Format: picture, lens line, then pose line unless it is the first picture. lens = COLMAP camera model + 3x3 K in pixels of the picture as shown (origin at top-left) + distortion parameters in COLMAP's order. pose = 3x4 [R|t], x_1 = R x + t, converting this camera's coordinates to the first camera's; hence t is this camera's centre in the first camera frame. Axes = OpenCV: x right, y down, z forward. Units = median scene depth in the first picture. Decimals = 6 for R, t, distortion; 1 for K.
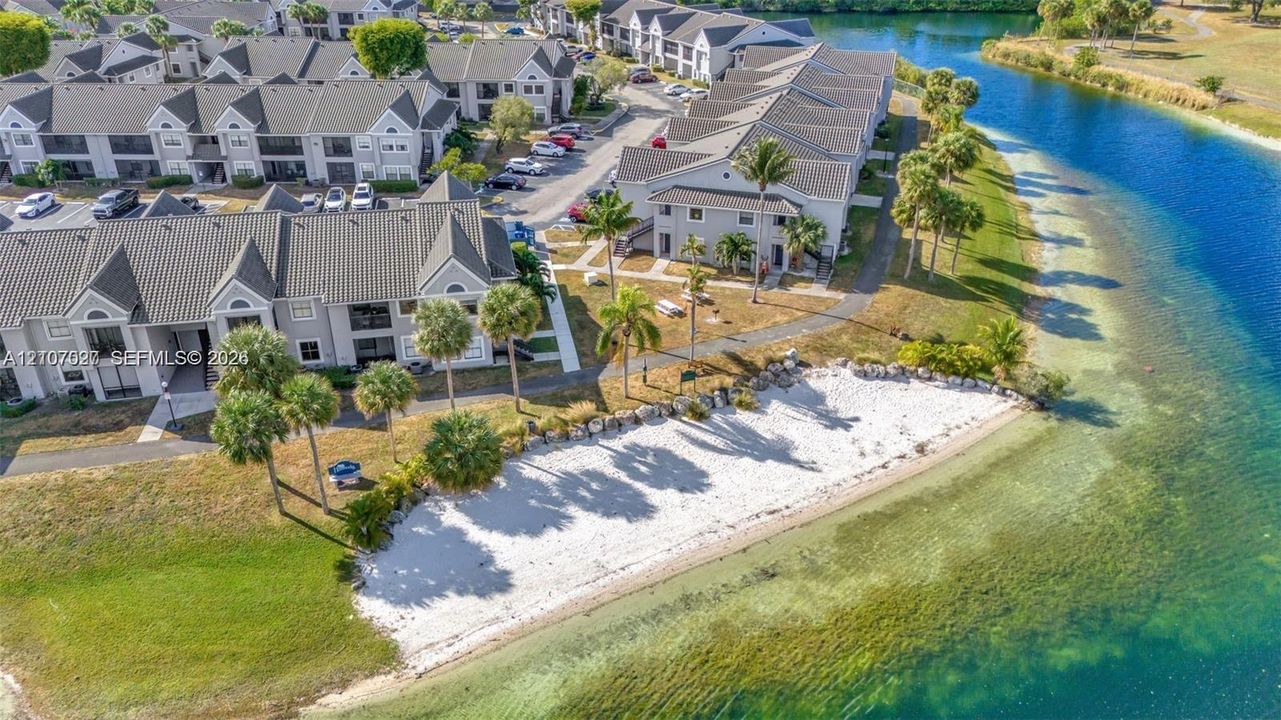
lens RADIAL K [[985.1, 0, 643.1], [0, 985.1, 361.5], [0, 0, 1]] dist [0.088489, -0.026327]
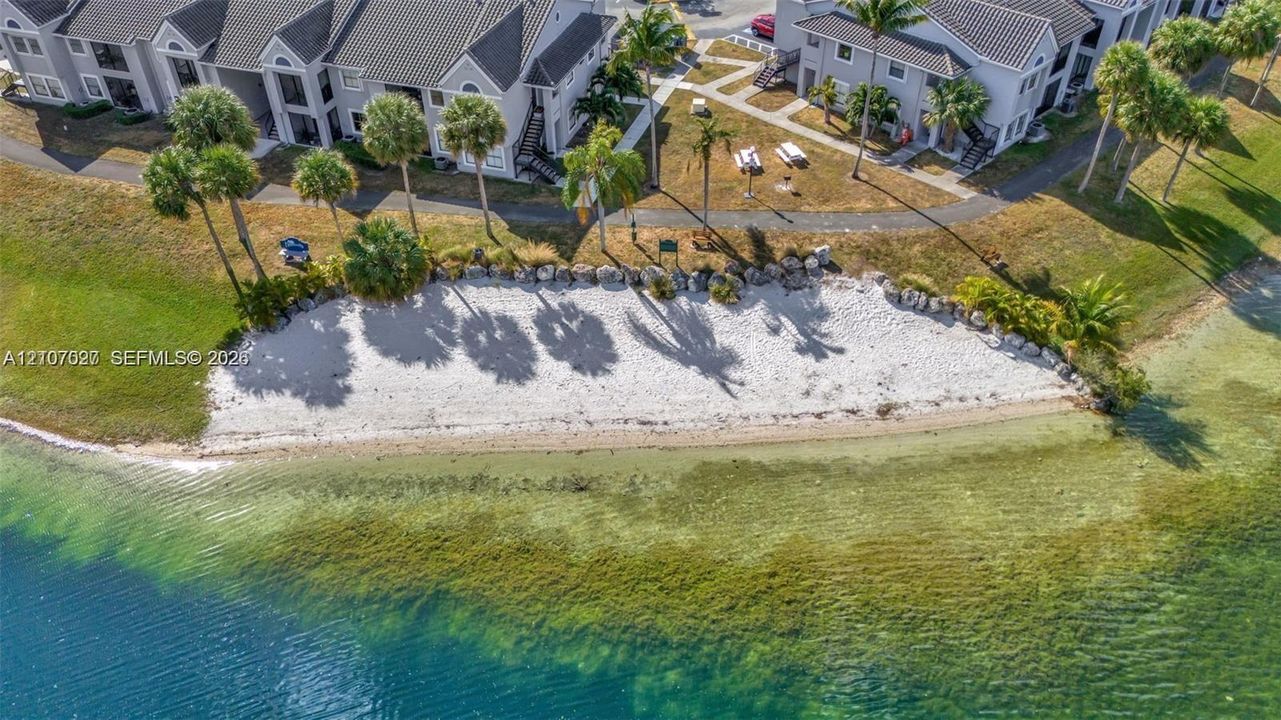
lens RADIAL K [[985.1, 0, 641.0], [0, 985.1, 359.6], [0, 0, 1]] dist [0.088489, -0.026327]
pose [[0.864026, 0.306917, -0.399076, 0.424560], [-0.216803, 0.942251, 0.255262, -0.113141], [0.454374, -0.134032, 0.880670, 0.221183]]
